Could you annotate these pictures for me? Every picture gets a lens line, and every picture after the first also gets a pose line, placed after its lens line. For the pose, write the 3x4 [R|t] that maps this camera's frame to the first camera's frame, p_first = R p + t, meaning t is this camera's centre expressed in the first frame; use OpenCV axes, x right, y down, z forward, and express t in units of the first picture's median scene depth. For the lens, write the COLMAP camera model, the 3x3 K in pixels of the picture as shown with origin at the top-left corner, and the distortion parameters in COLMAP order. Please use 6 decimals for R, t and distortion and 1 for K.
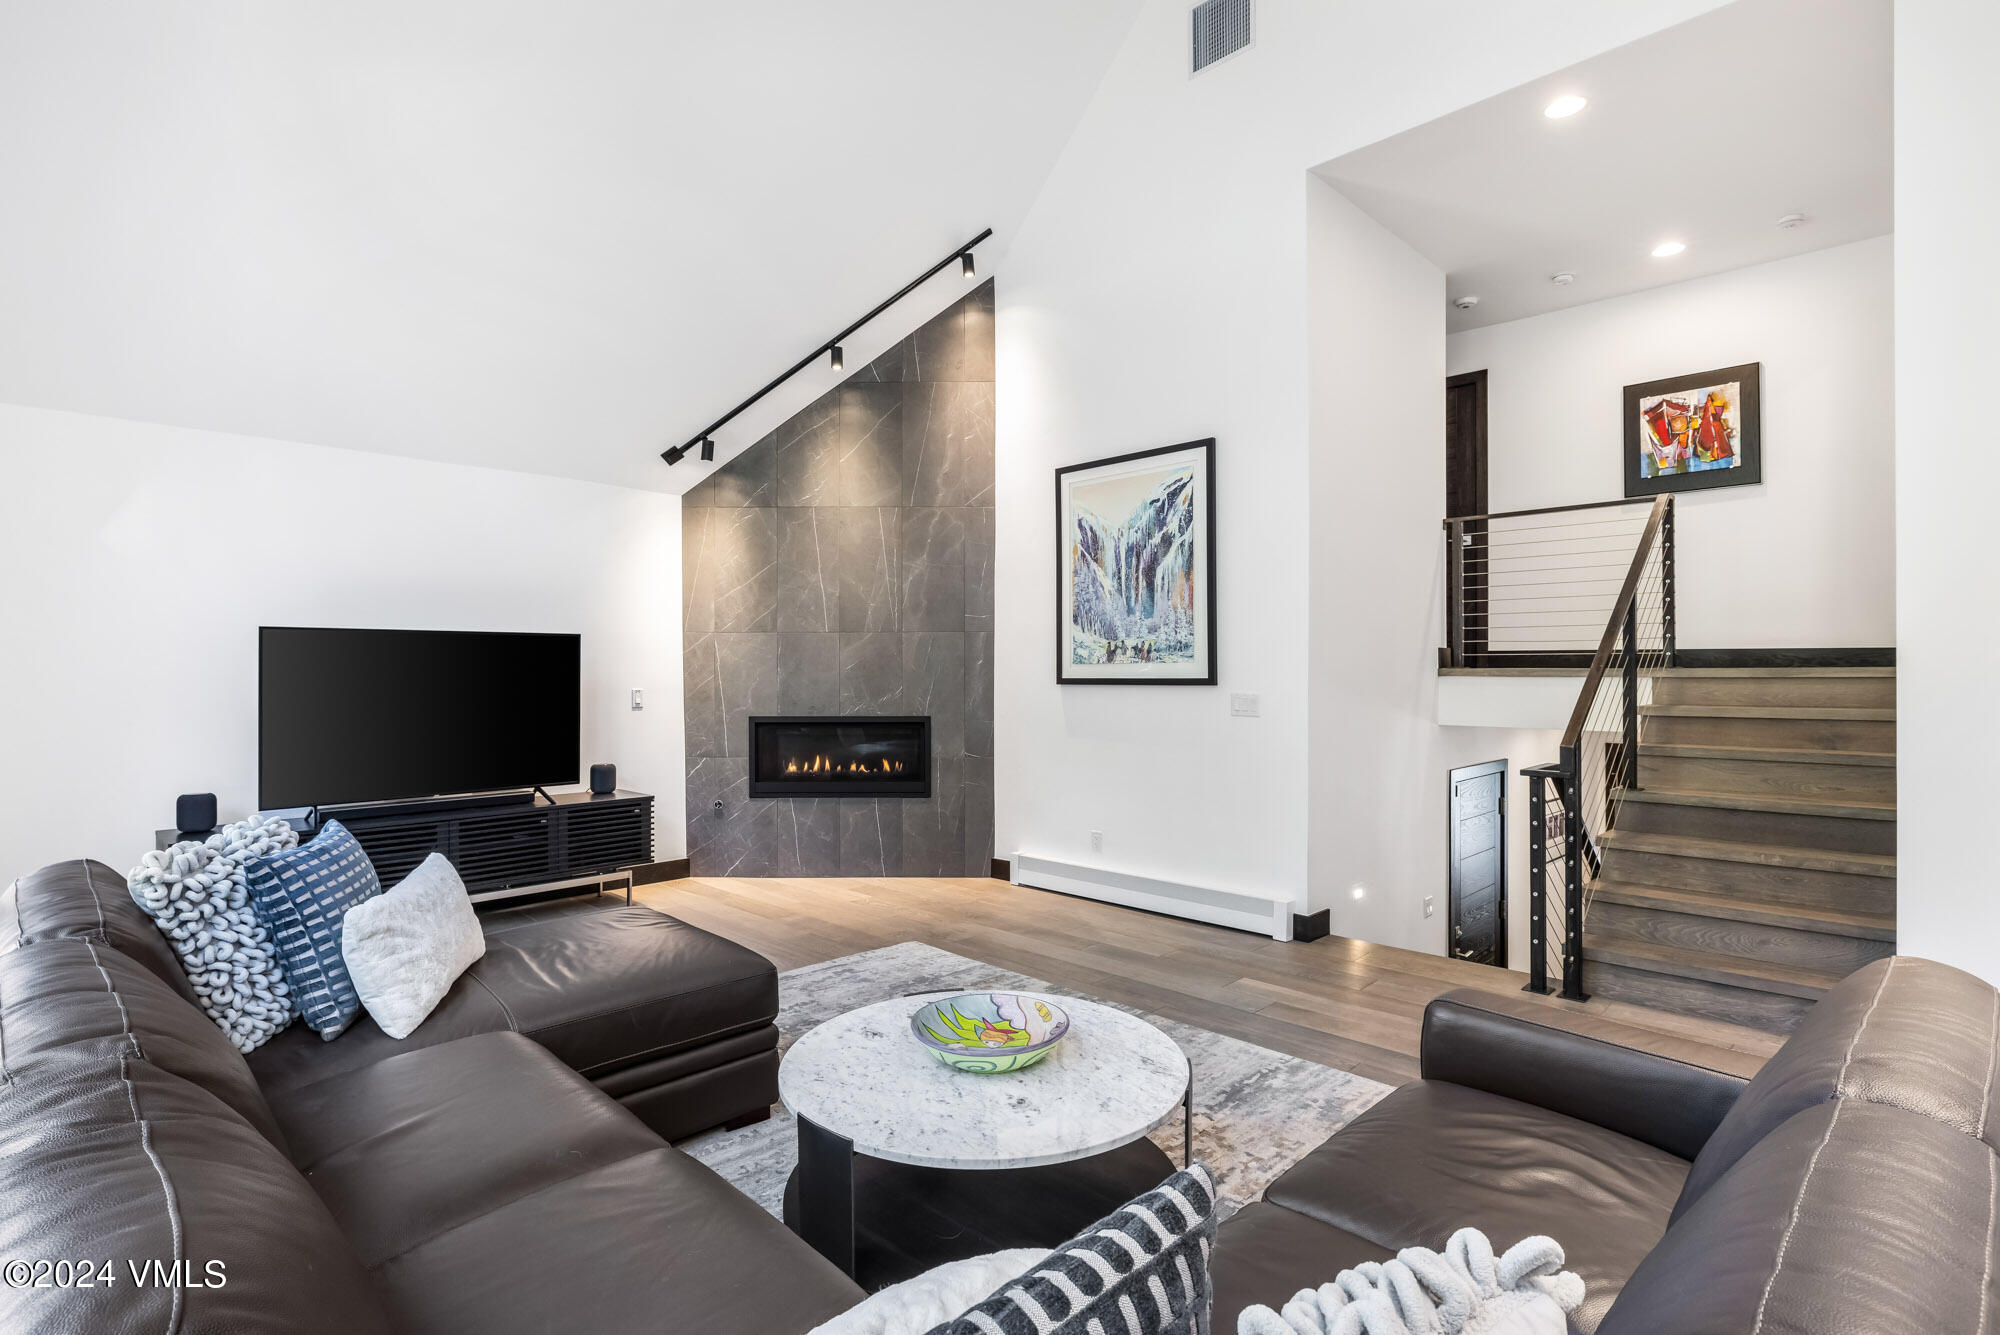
lens RADIAL K [[952.5, 0, 994.9], [0, 952.5, 666.7], [0, 0, 1]] dist [0.004730, 0.000091]
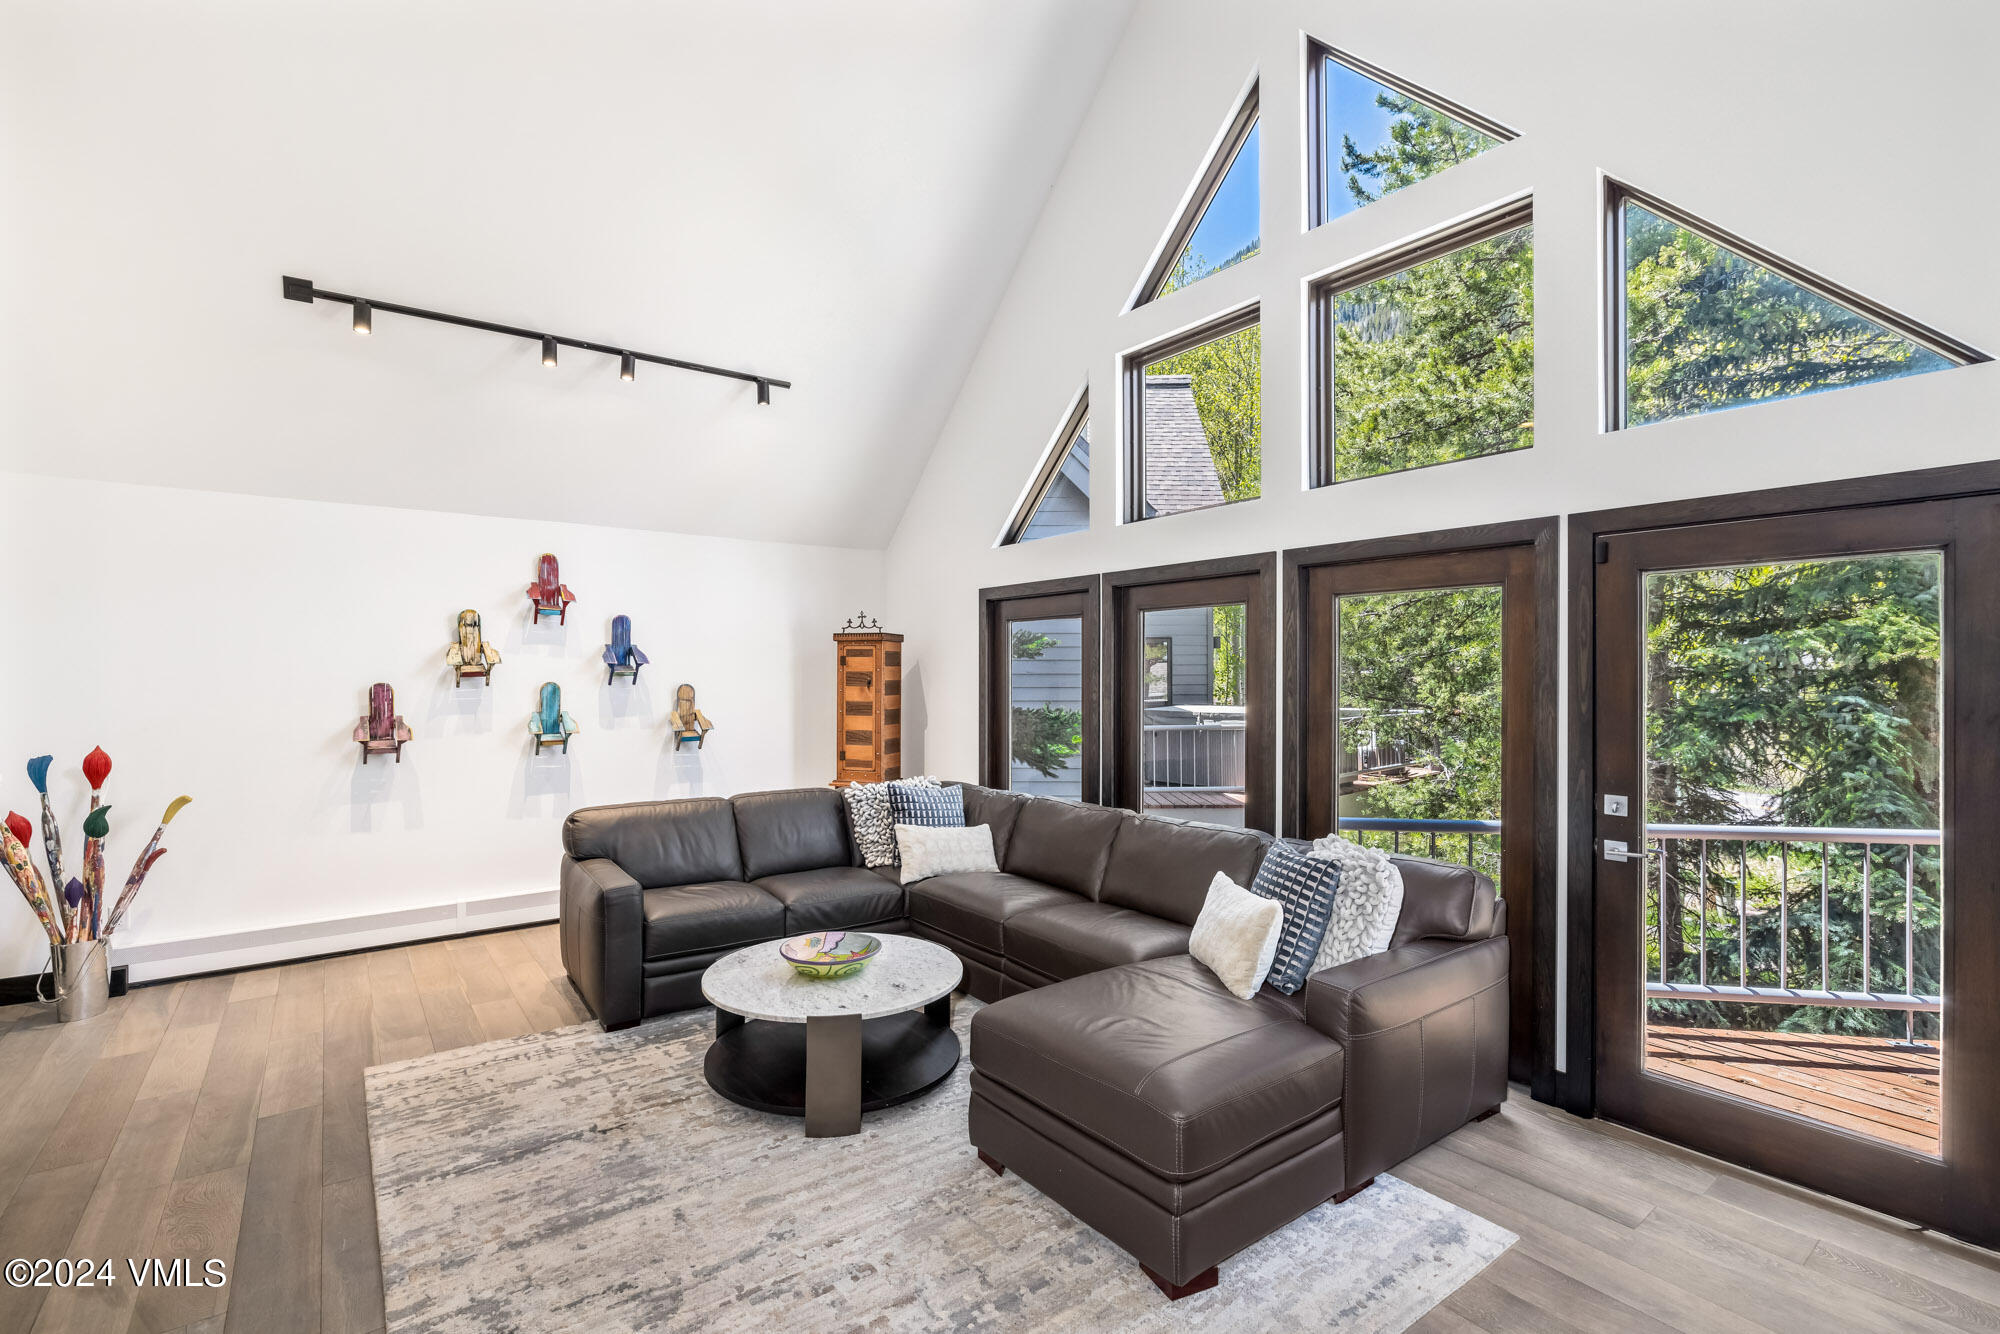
lens RADIAL K [[928.9, 0, 996.0], [0, 928.9, 672.2], [0, 0, 1]] dist [0.019213, -0.001361]
pose [[-0.988021, -0.002464, 0.154298, -0.226733], [-0.002154, 0.999995, 0.002177, -0.038453], [-0.154303, 0.001818, -0.988022, 1.100452]]
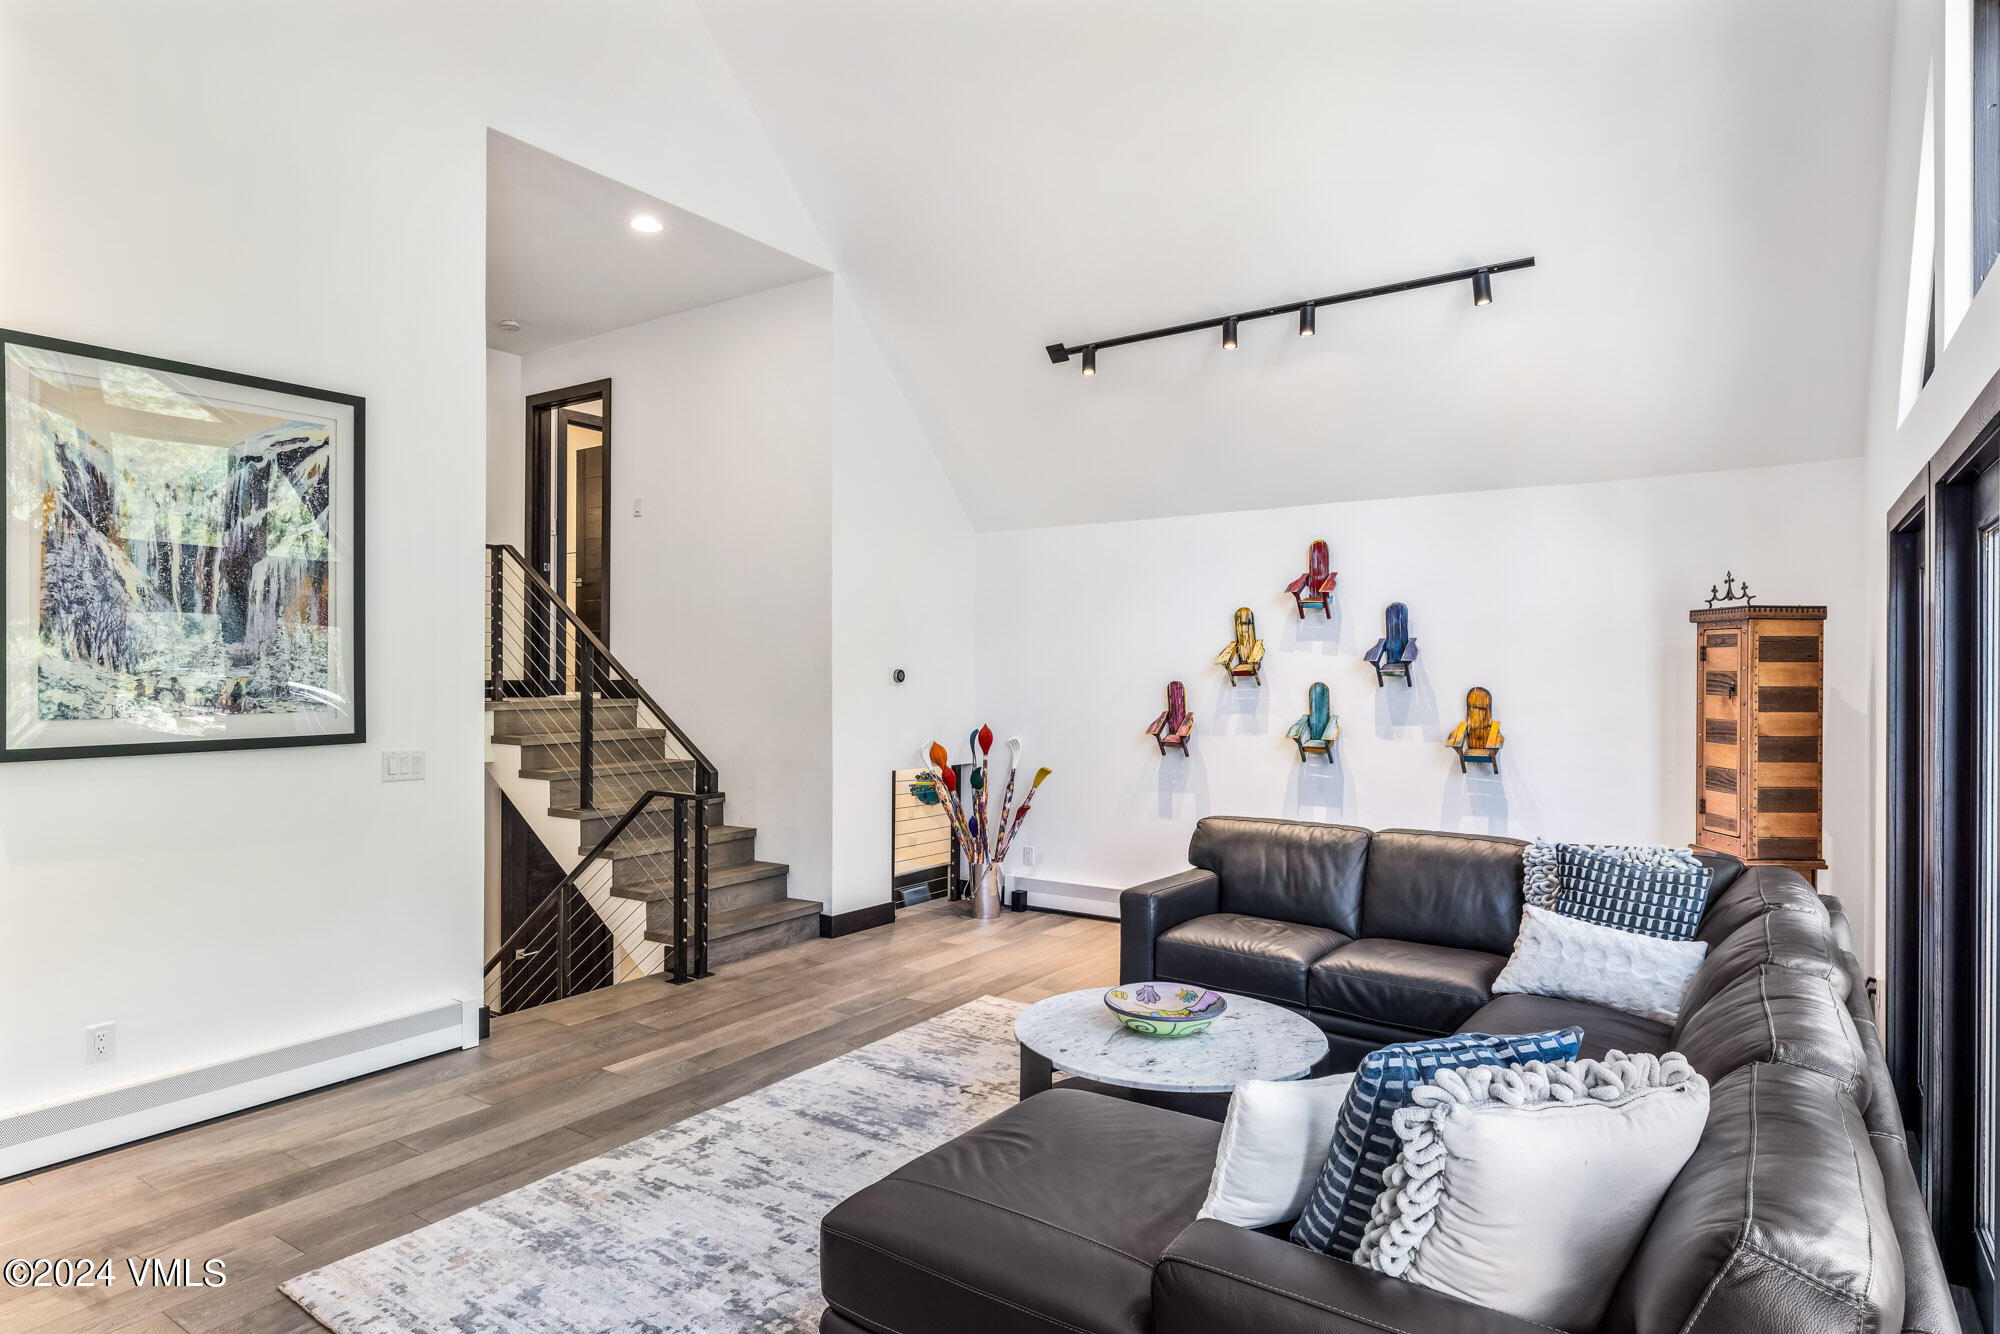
lens RADIAL K [[1146.2, 0, 940.8], [0, 1146.2, 671.6], [0, 0, 1]] dist [-0.000033, -0.002576]
pose [[-0.141763, -0.000946, 0.989900, -0.672342], [-0.002333, 0.999997, 0.000621, -0.034877], [-0.989898, -0.002221, -0.141765, 0.677335]]
